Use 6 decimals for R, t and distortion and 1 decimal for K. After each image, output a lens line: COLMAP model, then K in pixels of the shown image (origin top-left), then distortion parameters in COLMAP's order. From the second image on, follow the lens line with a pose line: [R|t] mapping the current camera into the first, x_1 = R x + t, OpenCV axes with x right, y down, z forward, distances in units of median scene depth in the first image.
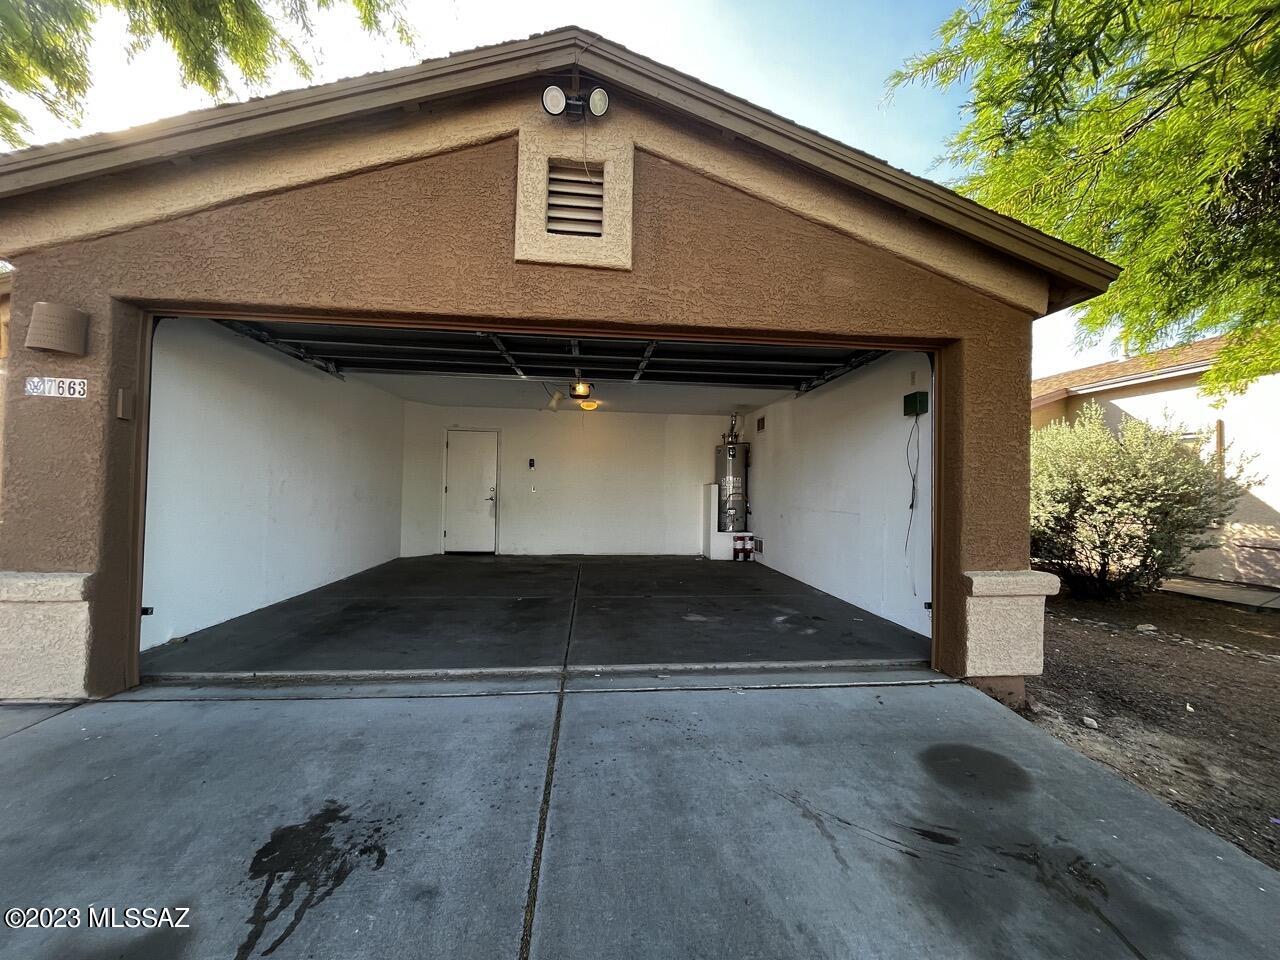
lens RADIAL K [[515.1, 0, 644.5], [0, 515.1, 476.9], [0, 0, 1]] dist [-0.003211, 0.001109]
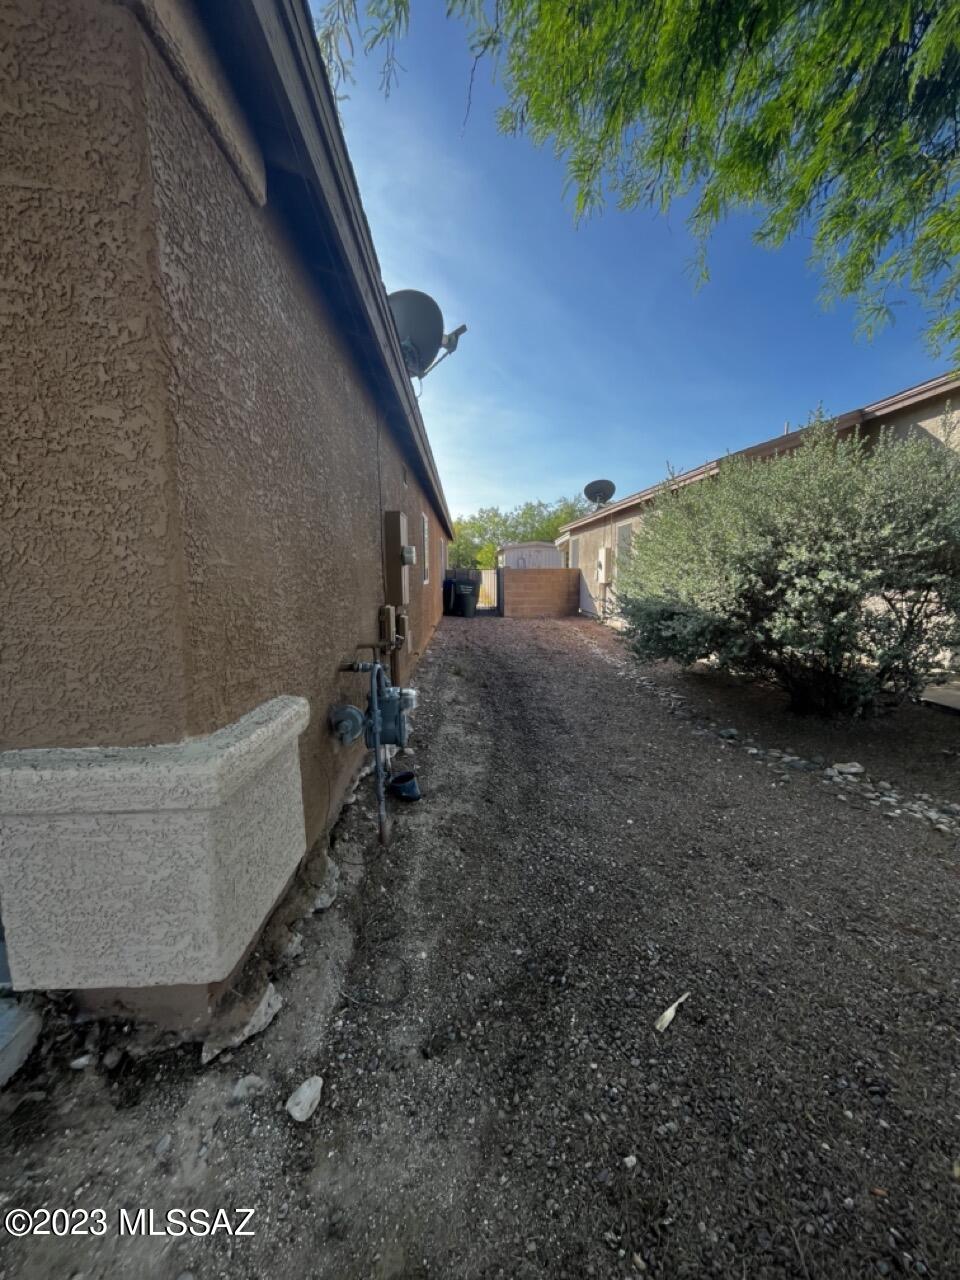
lens RADIAL K [[515.1, 0, 478.9], [0, 515.1, 642.4], [0, 0, 1]] dist [-0.003211, 0.001109]
pose [[0.996673, -0.015464, -0.080029, 0.936083], [0.027856, 0.987343, 0.156131, 0.043777], [0.076602, -0.157841, 0.984489, 0.588933]]
